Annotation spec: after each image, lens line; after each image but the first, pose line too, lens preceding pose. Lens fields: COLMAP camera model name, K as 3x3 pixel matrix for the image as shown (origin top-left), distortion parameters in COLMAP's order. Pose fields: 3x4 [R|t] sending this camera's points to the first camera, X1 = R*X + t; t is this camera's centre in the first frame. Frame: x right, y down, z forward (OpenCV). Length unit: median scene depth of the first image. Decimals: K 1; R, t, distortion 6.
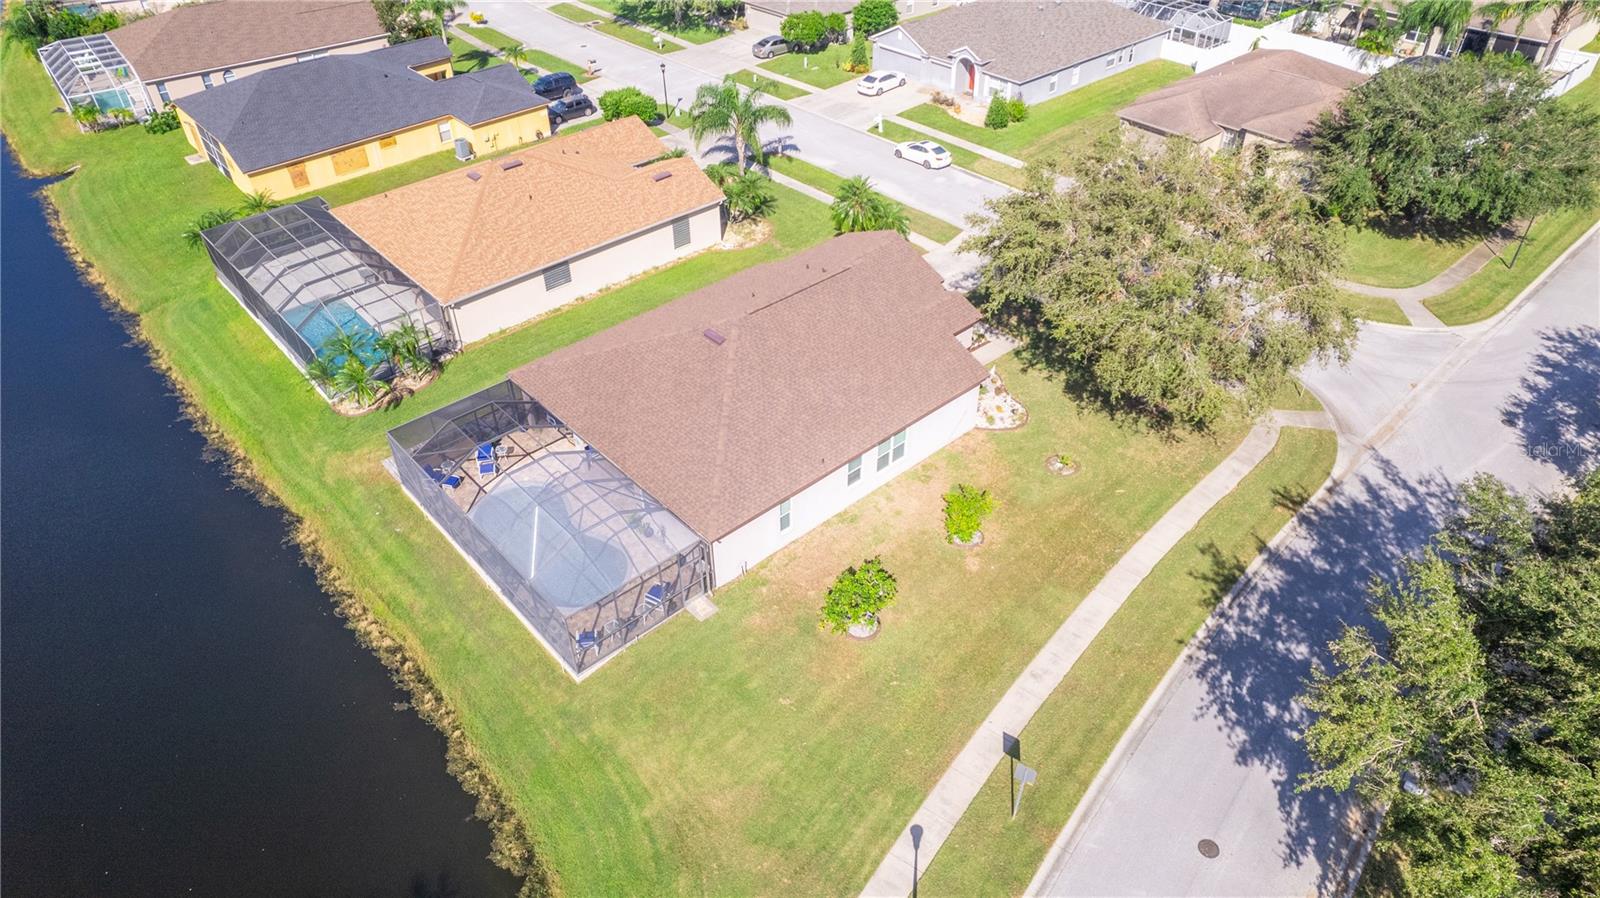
lens RADIAL K [[1023.8, 0, 805.1], [0, 1023.8, 448.5], [0, 0, 1]] dist [-0.080408, 0.065063]
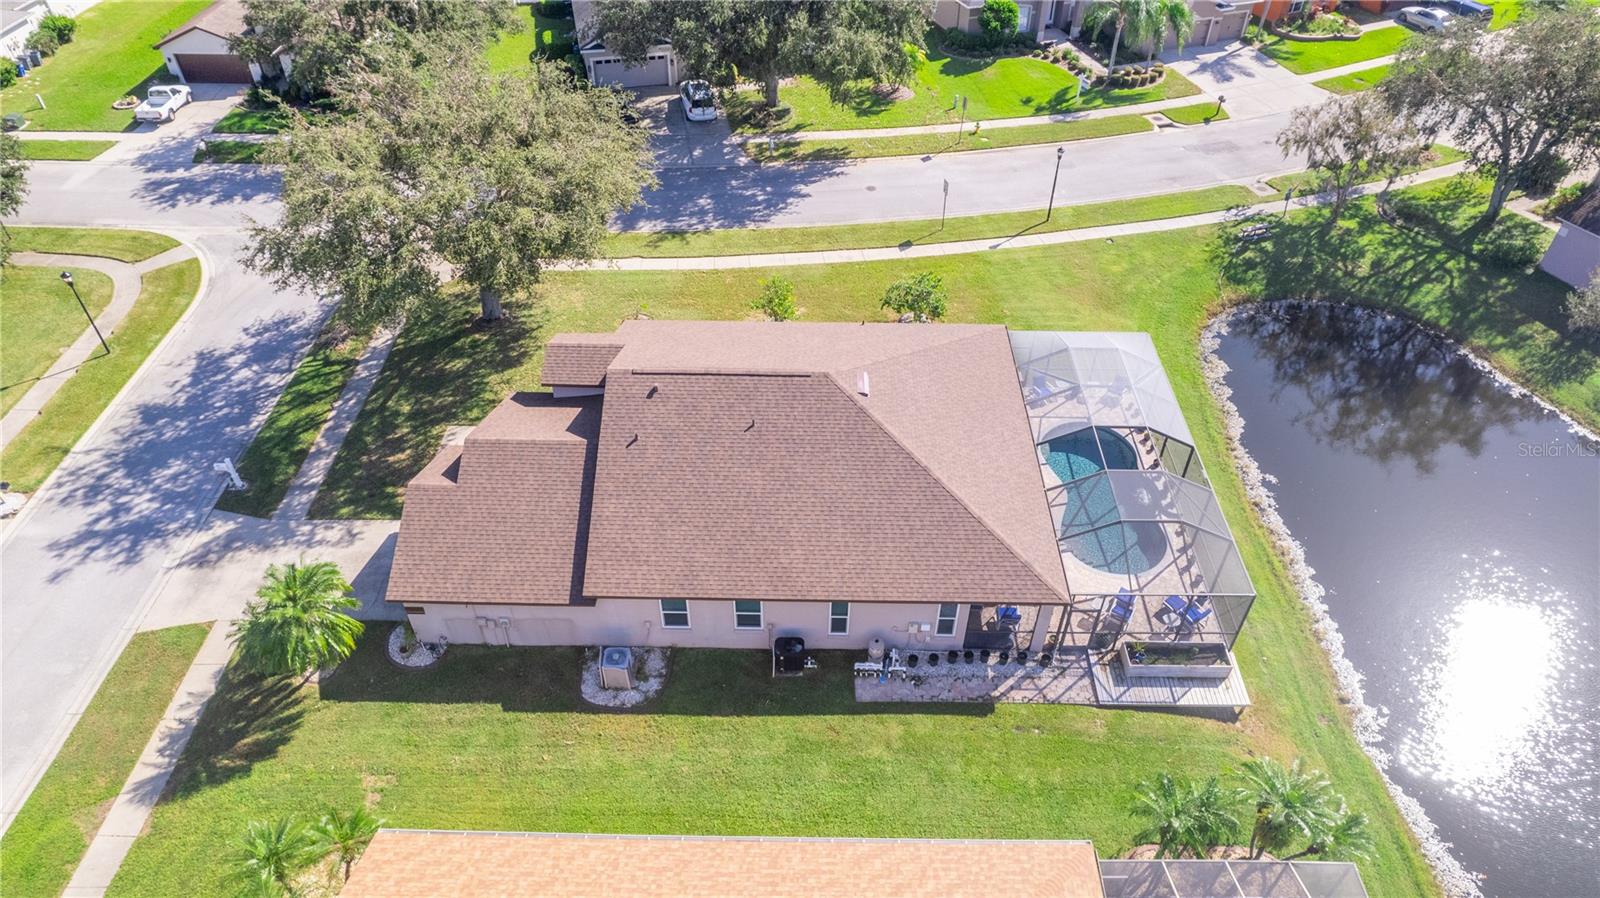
lens RADIAL K [[1027.2, 0, 800.0], [0, 1027.2, 449.0], [0, 0, 1]] dist [-0.093432, 0.098712]
pose [[-0.730519, -0.448310, 0.515131, -0.361213], [0.424991, 0.291997, 0.856808, -0.592939], [-0.534533, 0.844841, -0.022782, 0.792012]]
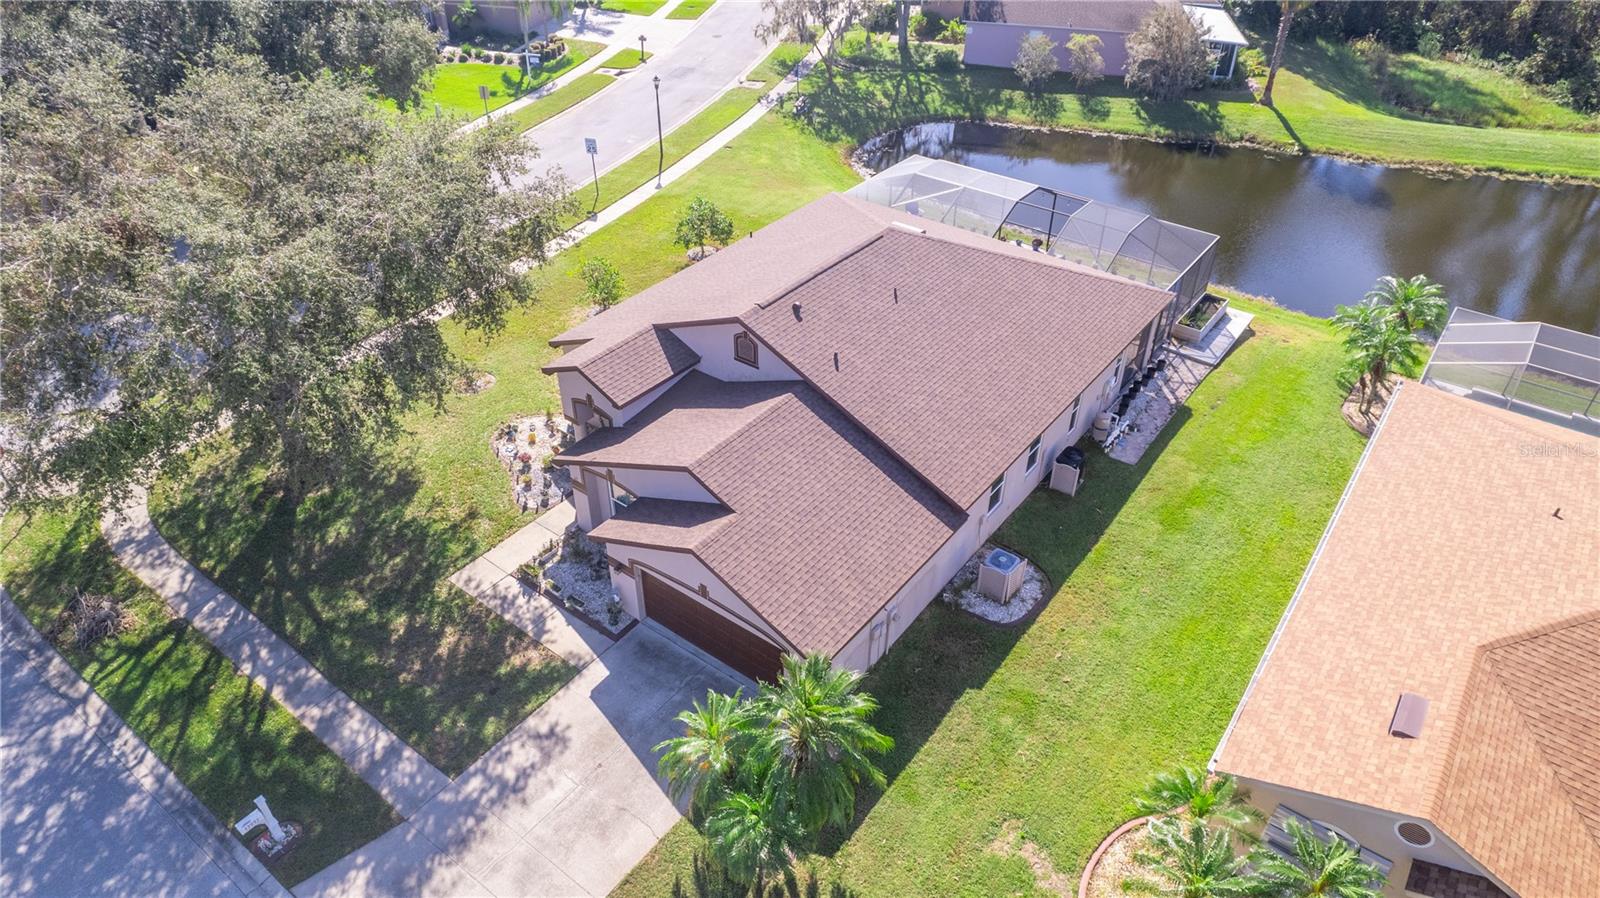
lens RADIAL K [[1027.2, 0, 800.0], [0, 1027.2, 449.0], [0, 0, 1]] dist [-0.093432, 0.098712]
pose [[-0.982616, 0.112600, -0.147605, 0.093268], [-0.112980, 0.268204, 0.956714, -0.586644], [0.147314, 0.956759, -0.250820, 0.979913]]
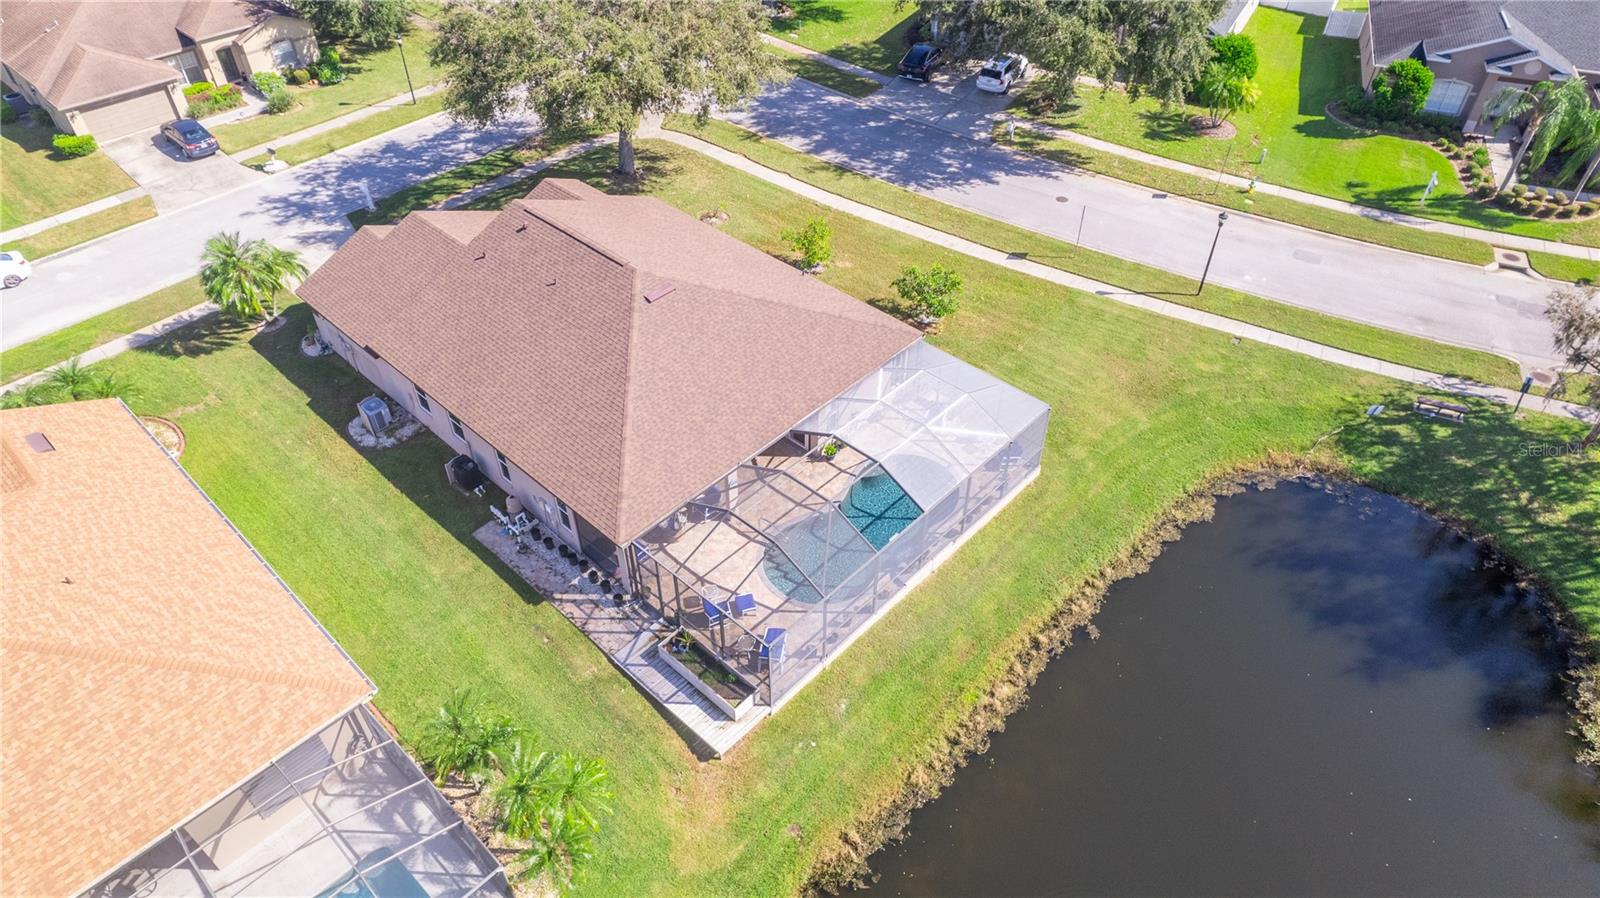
lens RADIAL K [[1023.8, 0, 805.1], [0, 1023.8, 448.5], [0, 0, 1]] dist [-0.080408, 0.065063]
pose [[-0.085610, -0.661309, 0.745212, -0.589430], [0.617976, 0.551455, 0.560360, -0.317031], [-0.781522, 0.508495, 0.361463, 0.485513]]
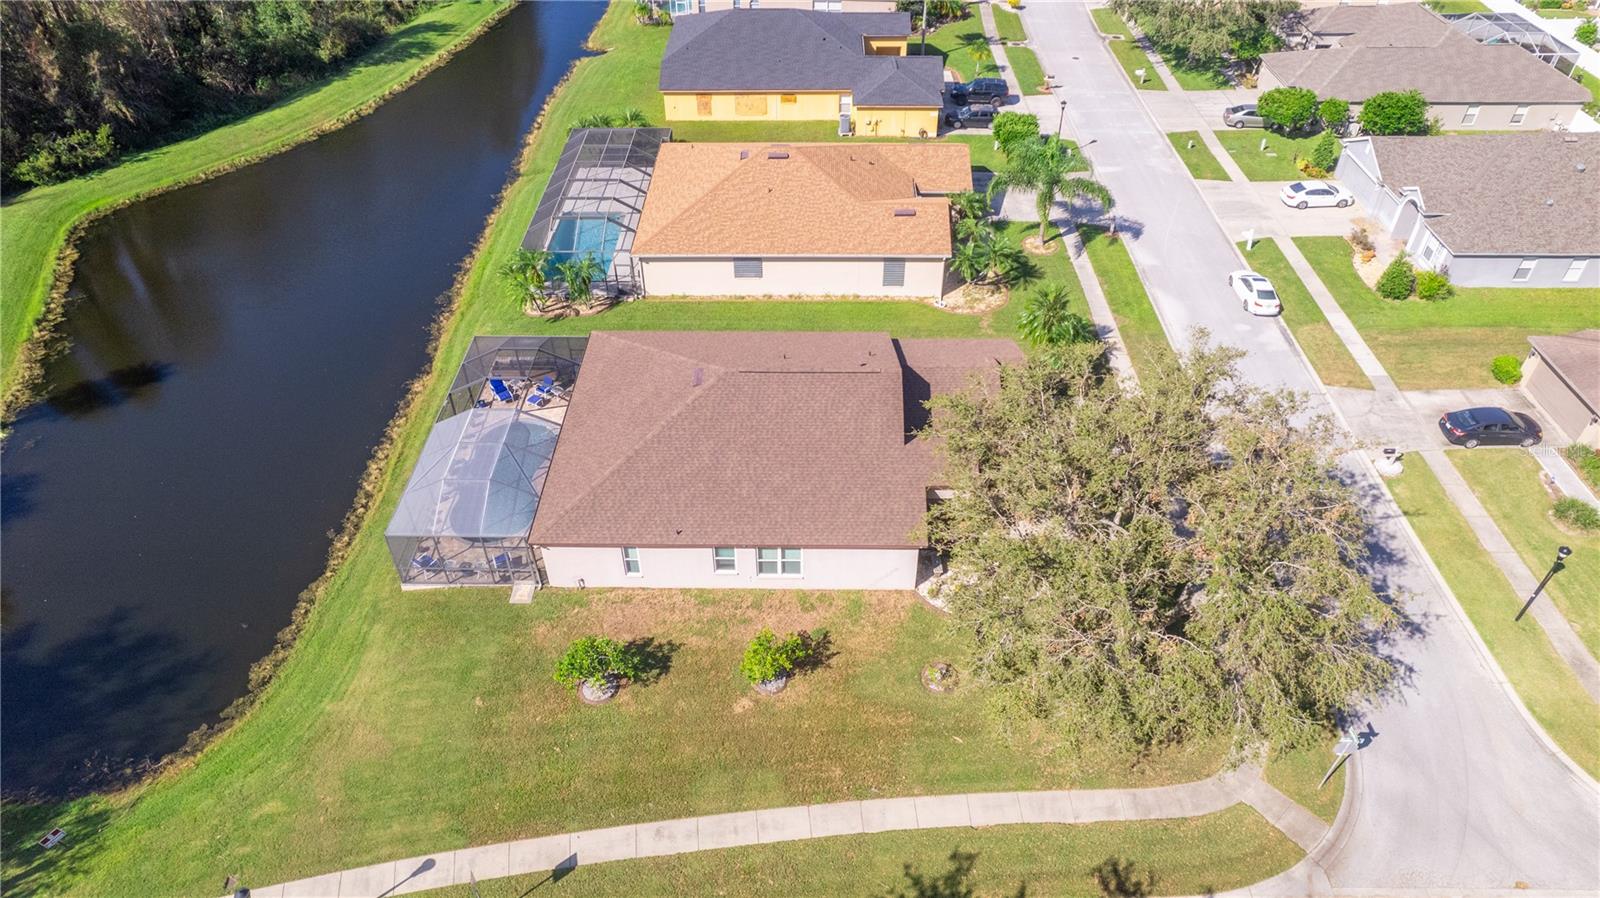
lens RADIAL K [[1023.8, 0, 805.1], [0, 1023.8, 448.5], [0, 0, 1]] dist [-0.080408, 0.065063]
pose [[0.731932, 0.447448, -0.513873, 0.398727], [-0.425102, 0.889262, 0.168822, -0.192606], [0.532507, 0.094883, 0.841091, 0.146192]]
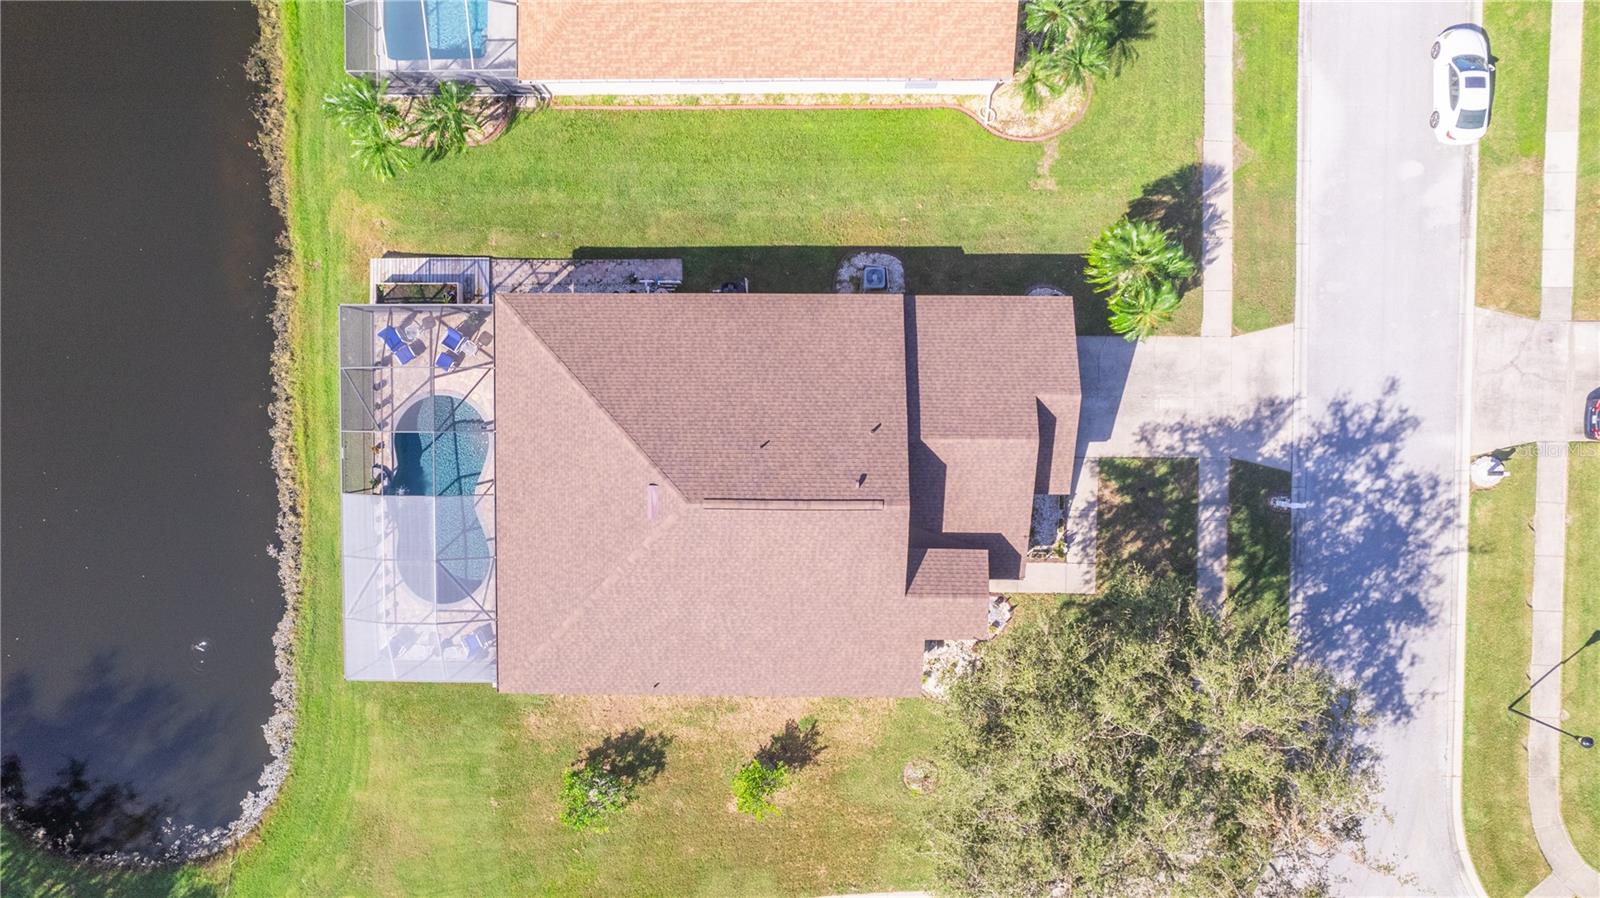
lens RADIAL K [[1023.8, 0, 805.1], [0, 1023.8, 448.5], [0, 0, 1]] dist [-0.080408, 0.065063]
pose [[0.736950, 0.675377, 0.027746, -0.037540], [-0.414209, 0.418772, 0.808122, -0.607736], [0.534168, -0.607038, 0.588361, 0.444862]]
